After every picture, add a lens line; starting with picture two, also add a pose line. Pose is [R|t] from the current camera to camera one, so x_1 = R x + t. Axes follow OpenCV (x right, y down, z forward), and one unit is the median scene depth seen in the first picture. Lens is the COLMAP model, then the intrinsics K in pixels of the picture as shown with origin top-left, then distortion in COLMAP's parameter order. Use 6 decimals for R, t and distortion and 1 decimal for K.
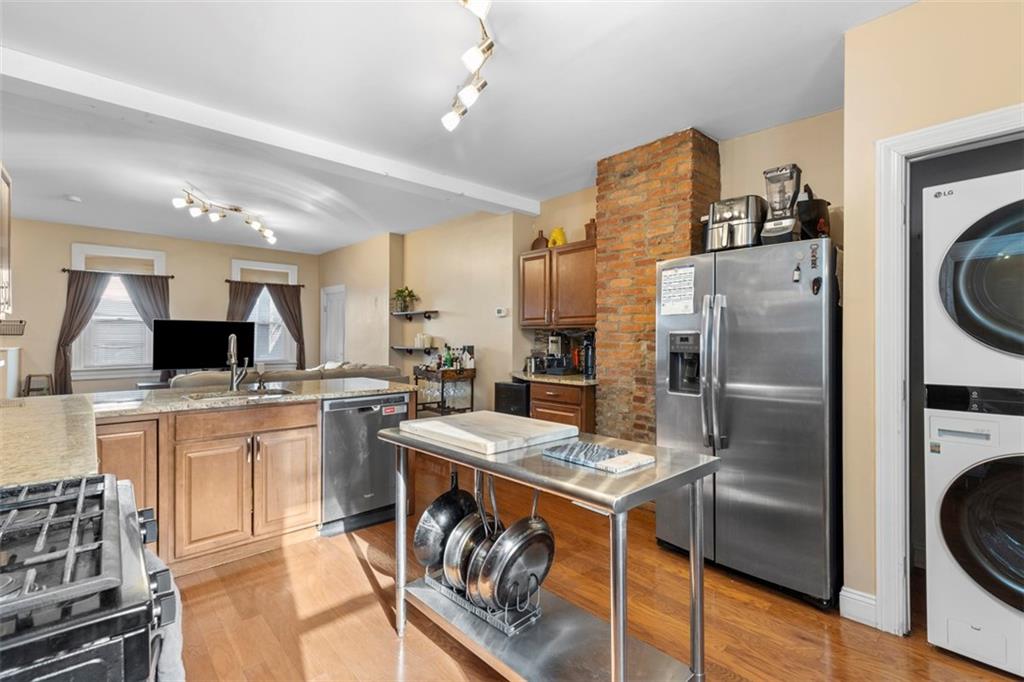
lens RADIAL K [[462.7, 0, 515.6], [0, 462.7, 337.5], [0, 0, 1]] dist [0.000361, 0.000509]
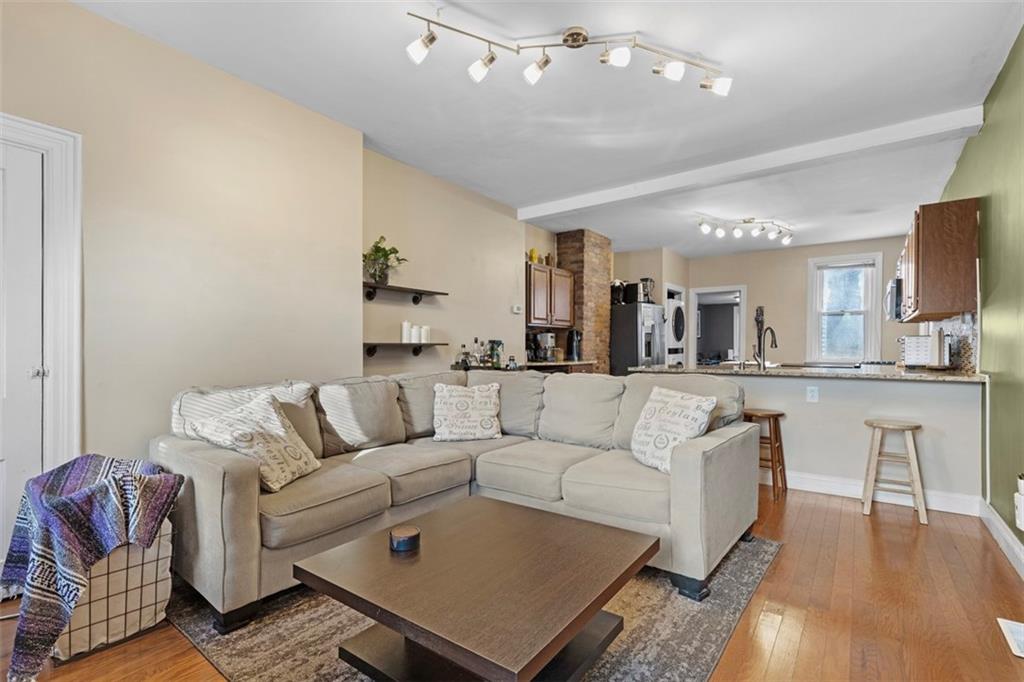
lens RADIAL K [[494.2, 0, 512.0], [0, 494.2, 341.0], [0, 0, 1]] dist [0.001361, 0.000312]
pose [[-0.175820, 0.012385, 0.984344, -0.816603], [0.003825, 0.999922, -0.011897, 0.023260], [-0.984415, 0.001674, -0.175854, 0.881409]]
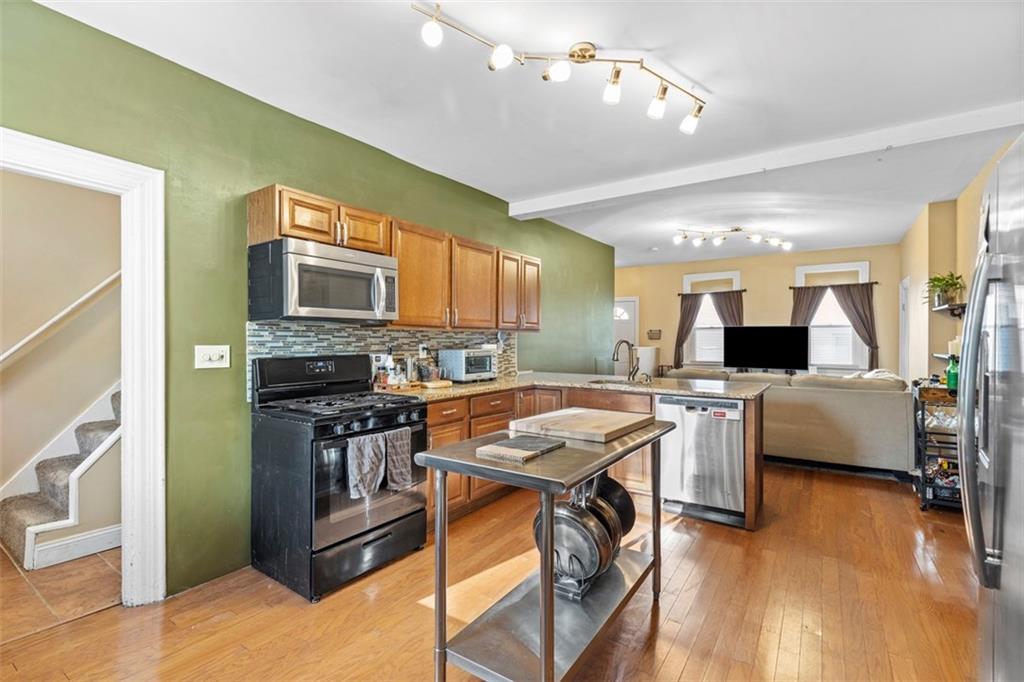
lens RADIAL K [[462.7, 0, 515.6], [0, 462.7, 337.5], [0, 0, 1]] dist [0.000361, 0.000509]
pose [[0.226060, -0.010685, -0.974055, 0.306288], [-0.002643, 0.999929, -0.011582, 0.007562], [0.974110, 0.005193, 0.226016, 0.150586]]
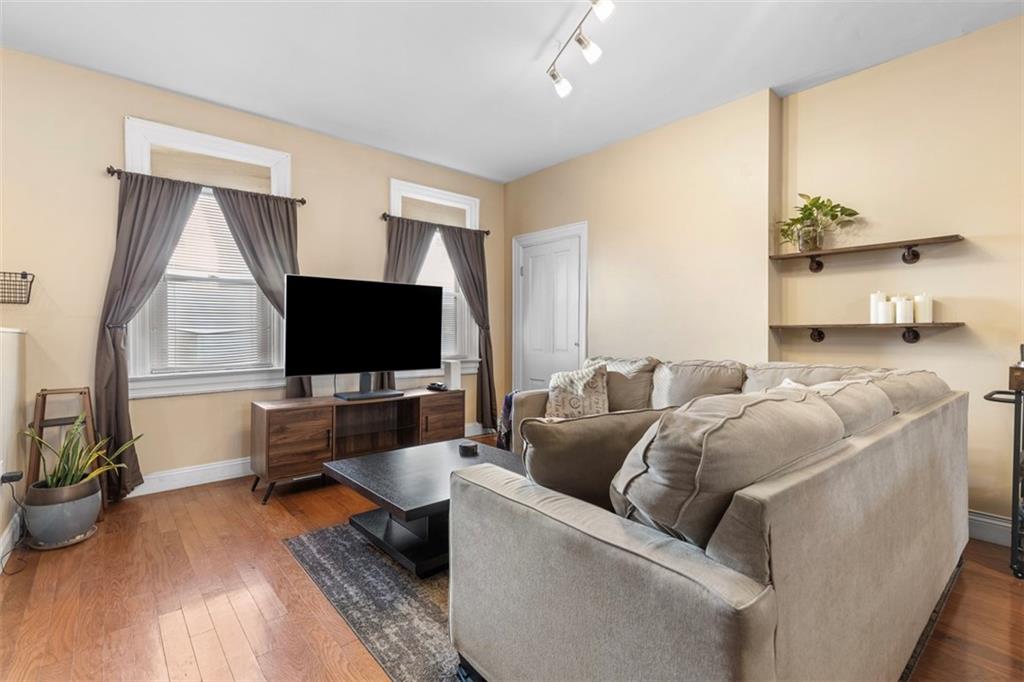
lens RADIAL K [[462.7, 0, 515.6], [0, 462.7, 337.5], [0, 0, 1]] dist [0.000361, 0.000509]
pose [[0.998817, -0.006452, -0.048195, -0.482284], [0.007011, 0.999910, 0.011448, 0.022989], [0.048117, -0.011772, 0.998772, 0.486722]]
